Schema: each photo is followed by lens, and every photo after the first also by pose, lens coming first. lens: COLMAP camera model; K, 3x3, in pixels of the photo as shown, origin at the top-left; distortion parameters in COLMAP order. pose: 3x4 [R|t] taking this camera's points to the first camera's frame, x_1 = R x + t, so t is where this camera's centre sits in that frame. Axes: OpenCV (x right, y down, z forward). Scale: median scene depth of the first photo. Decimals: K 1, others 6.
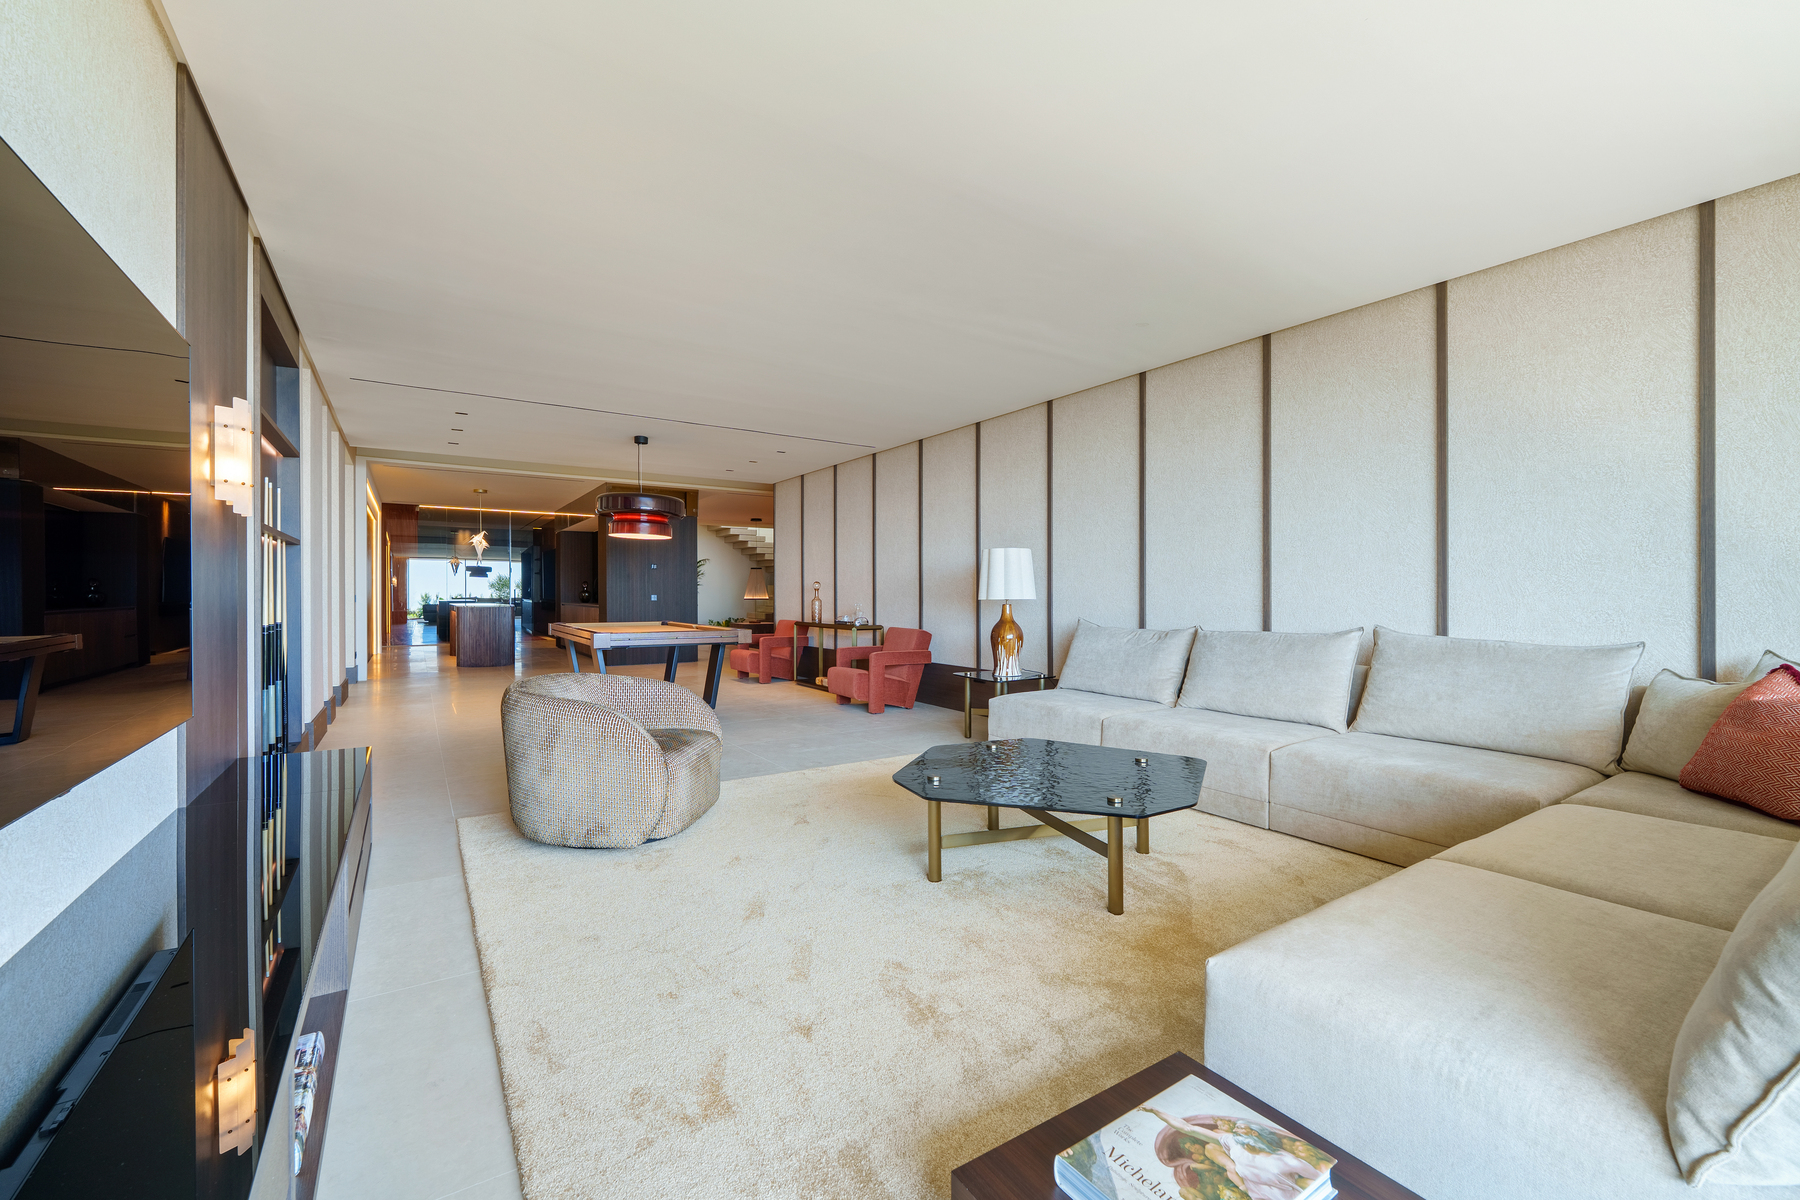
lens RADIAL K [[736.3, 0, 900.0], [0, 736.3, 600.0], [0, 0, 1]] dist [-0.000266, -0.000017]
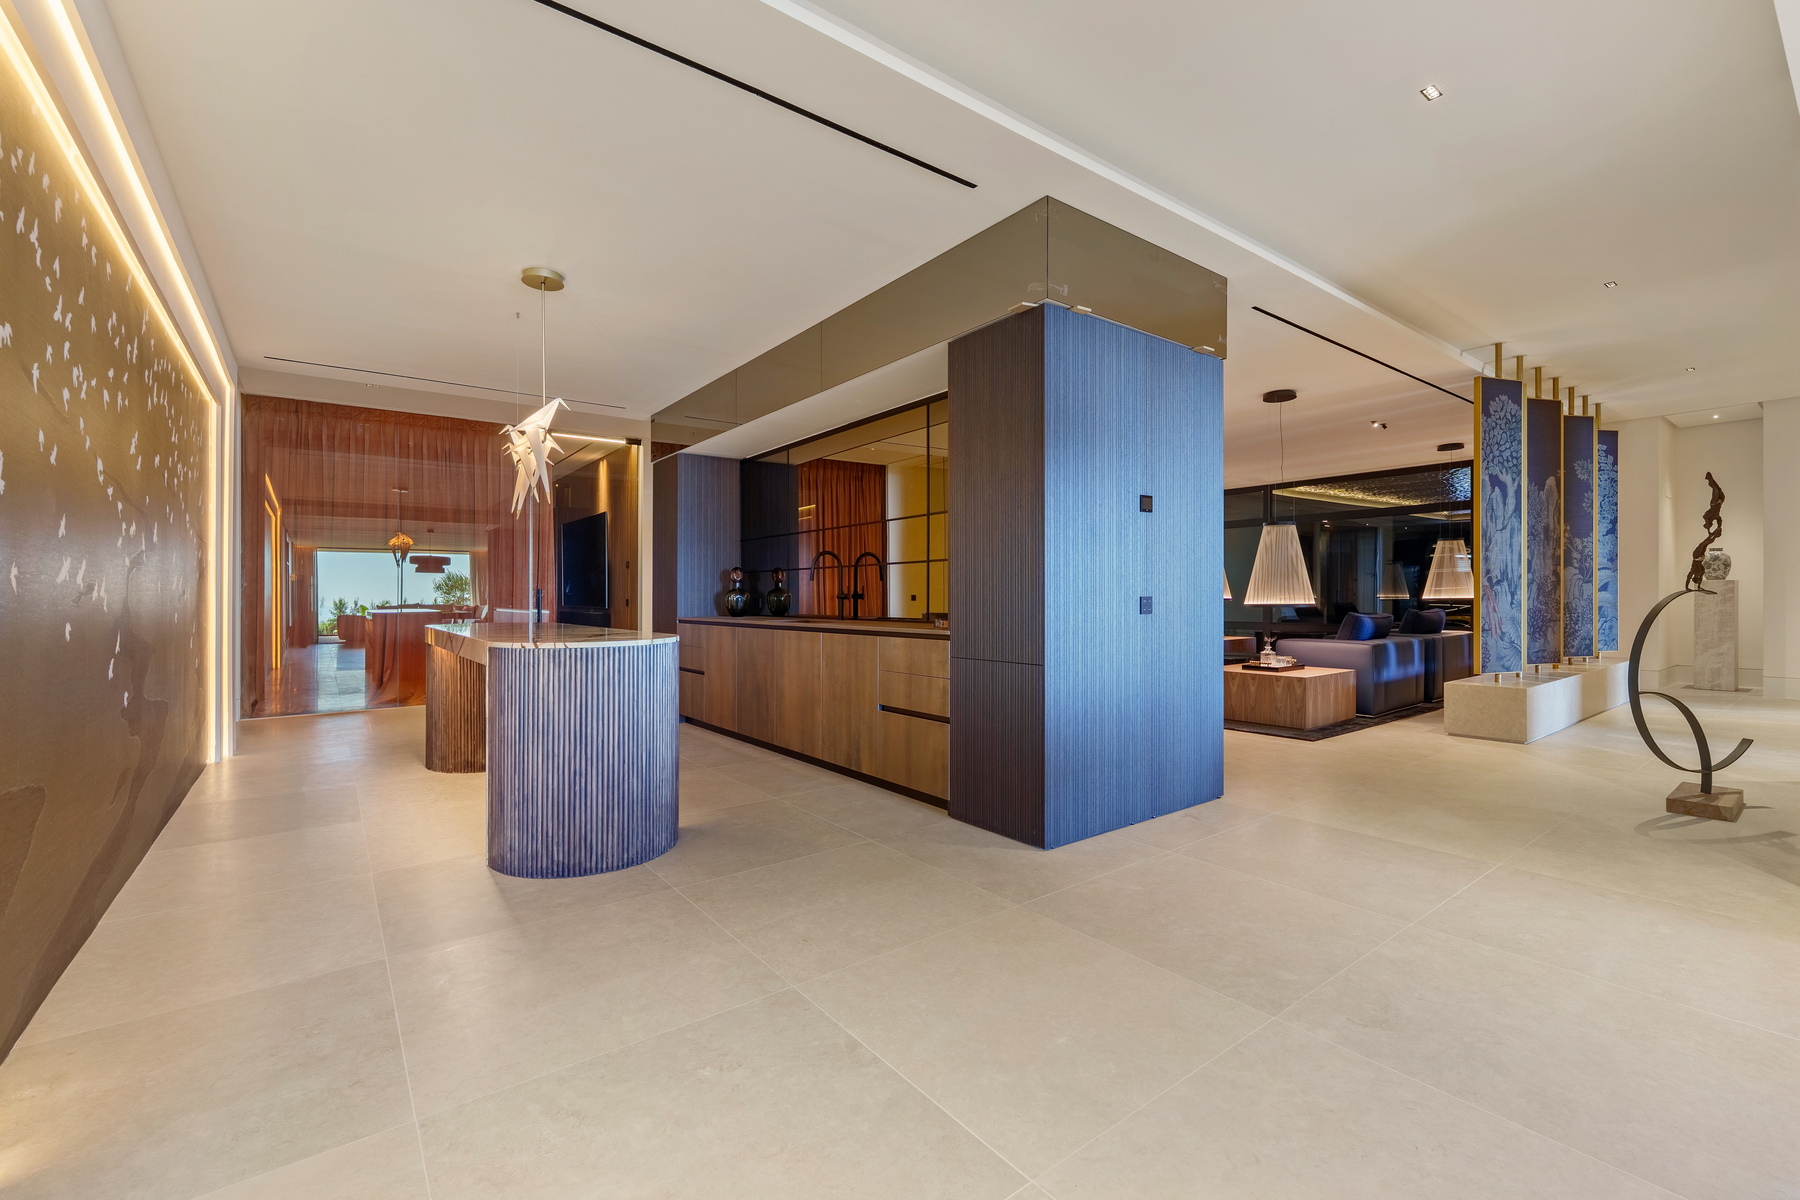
lens RADIAL K [[761.4, 0, 900.0], [0, 761.4, 600.0], [0, 0, 1]] dist [0.000548, 0.000049]
pose [[0.997680, 0.001327, 0.068070, -0.209121], [-0.000901, 0.999980, -0.006296, -0.003805], [-0.068077, 0.006221, 0.997661, 0.311204]]
